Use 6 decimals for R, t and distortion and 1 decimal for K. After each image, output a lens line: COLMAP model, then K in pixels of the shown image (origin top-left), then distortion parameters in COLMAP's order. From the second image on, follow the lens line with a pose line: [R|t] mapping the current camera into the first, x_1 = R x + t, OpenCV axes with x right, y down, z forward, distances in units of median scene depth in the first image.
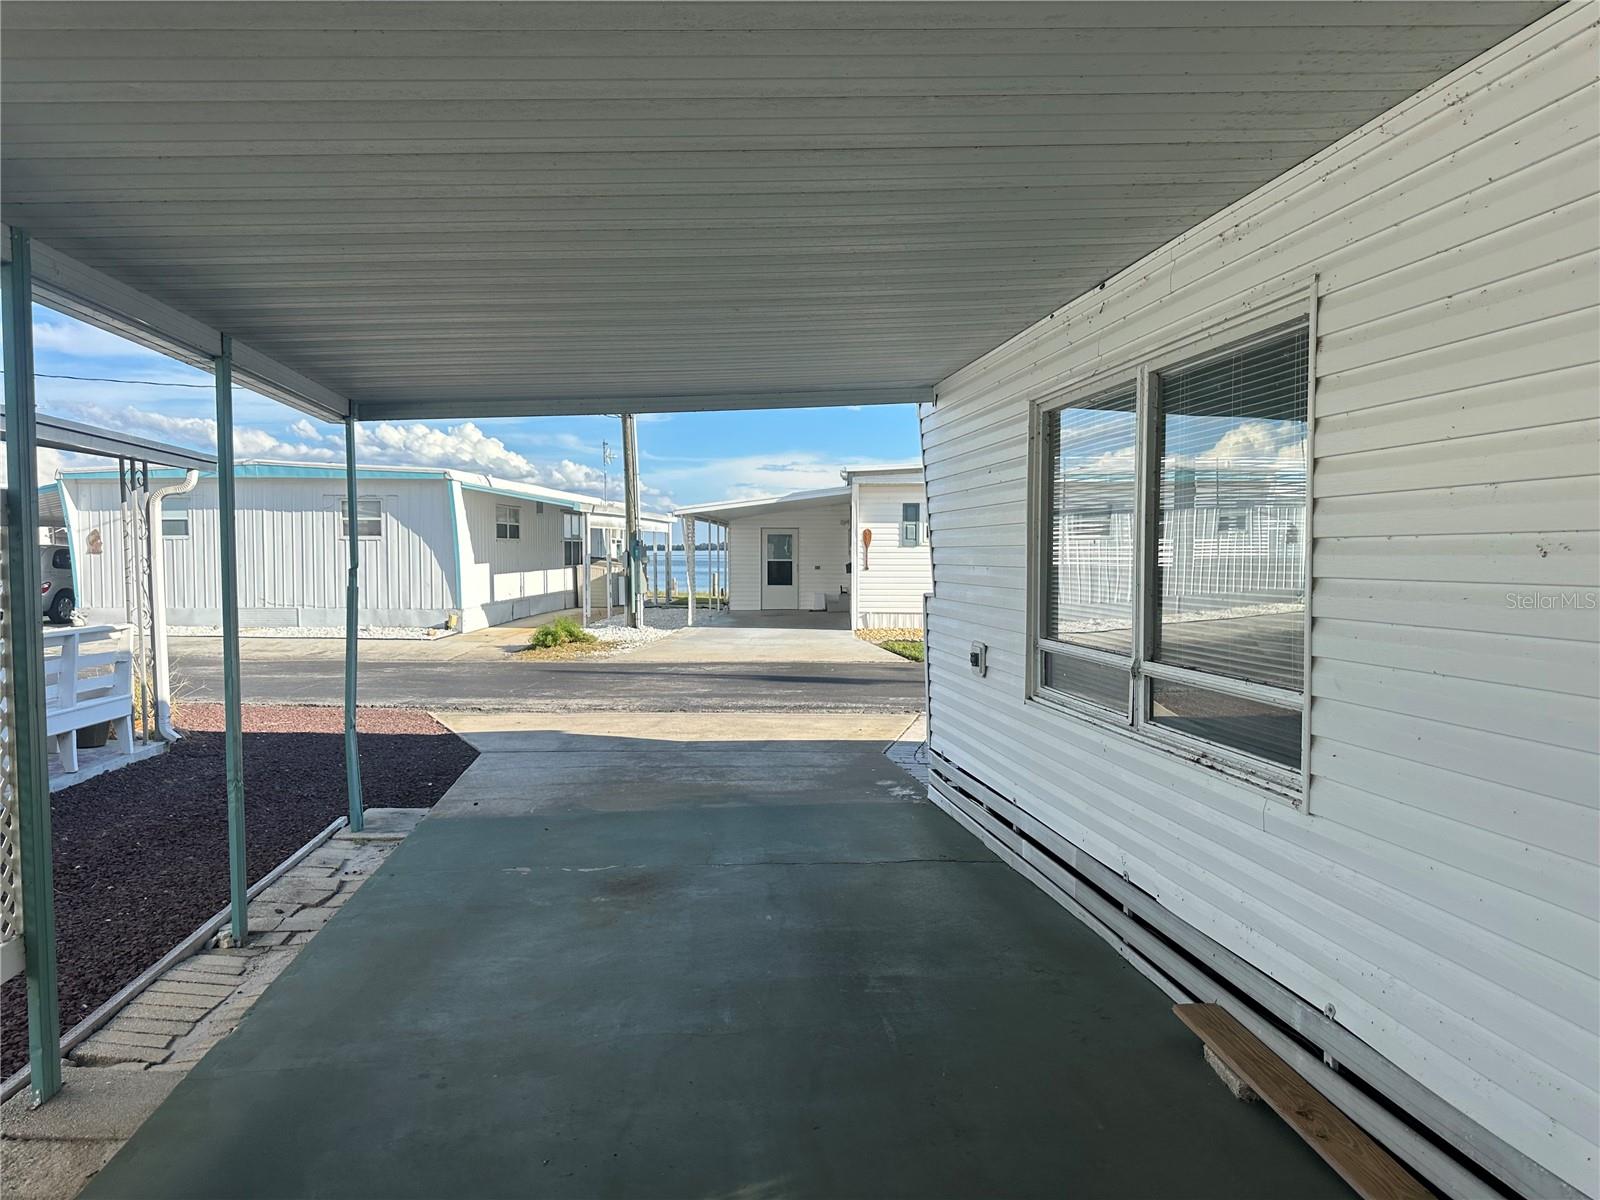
lens RADIAL K [[1126.8, 0, 797.2], [0, 1126.8, 603.5], [0, 0, 1]] dist [-0.006752, -0.002613]
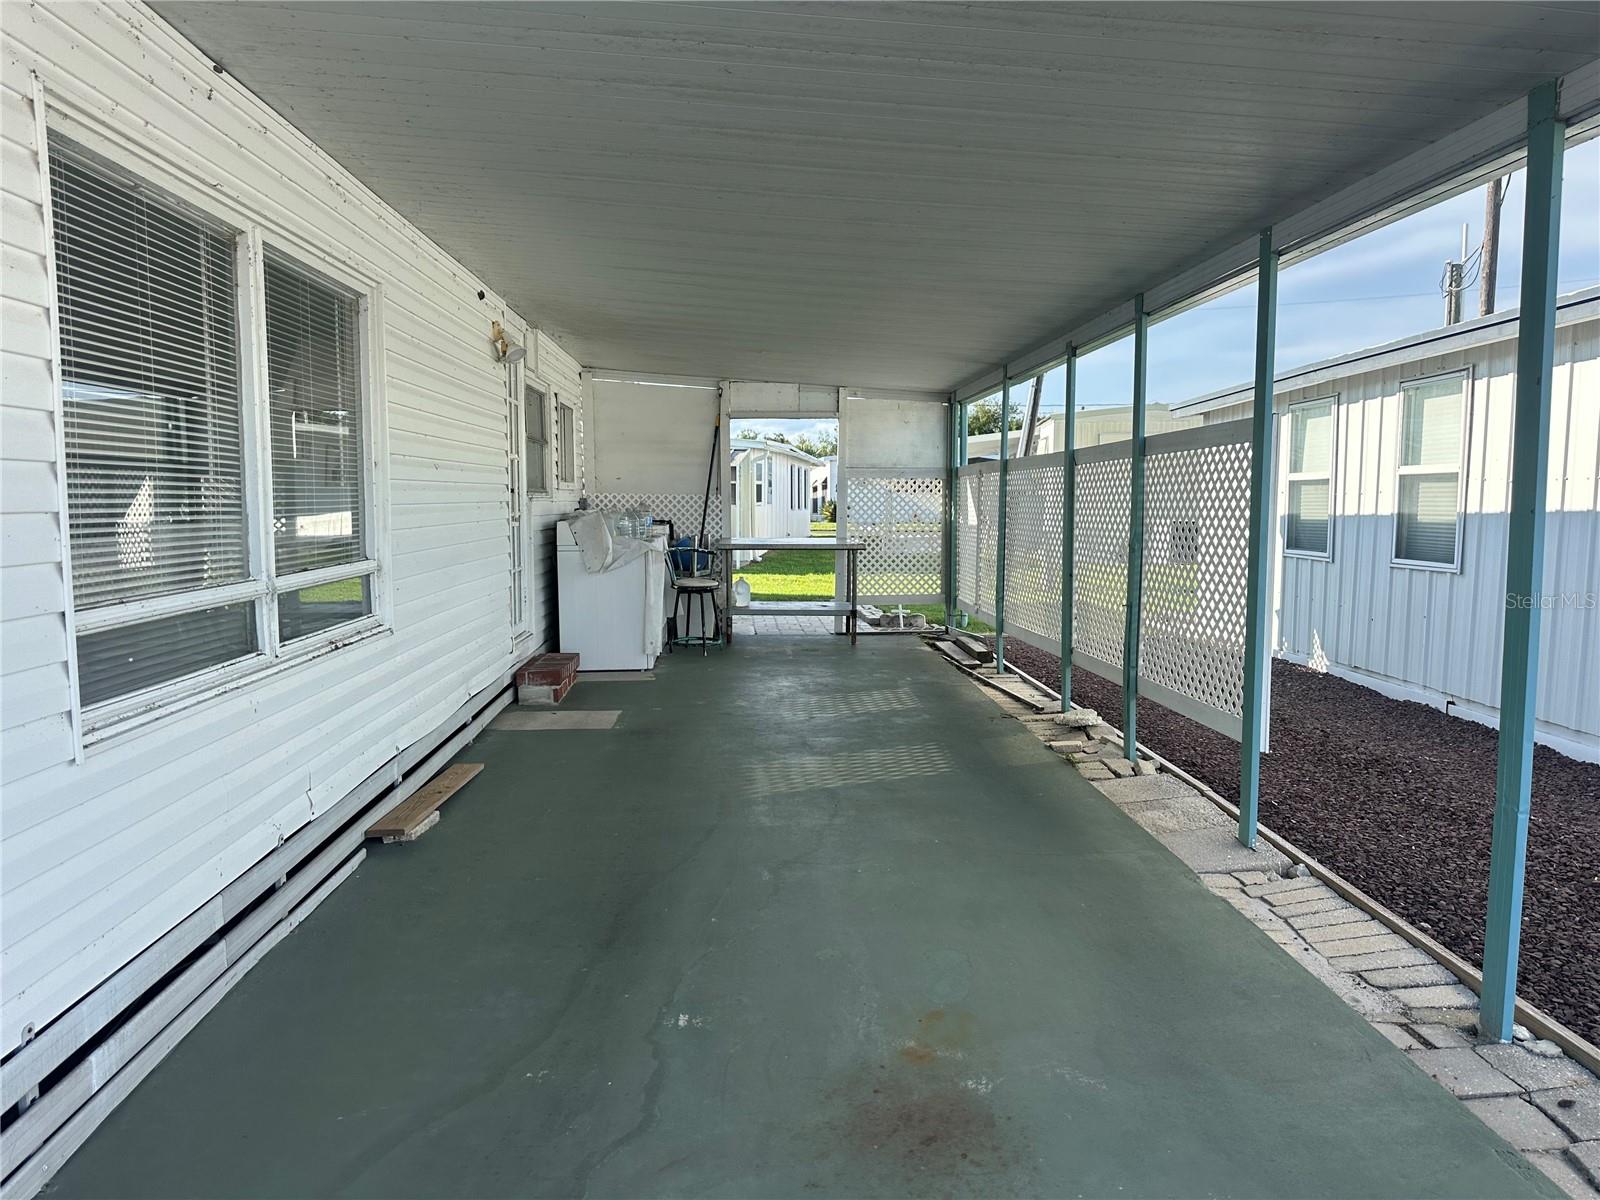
lens RADIAL K [[1126.8, 0, 799.2], [0, 1126.8, 598.2], [0, 0, 1]] dist [-0.006752, -0.002613]
pose [[-0.997155, -0.006861, 0.075063, -0.165423], [0.003172, 0.991146, 0.132736, -0.048801], [-0.075309, 0.132596, -0.988305, 1.923488]]
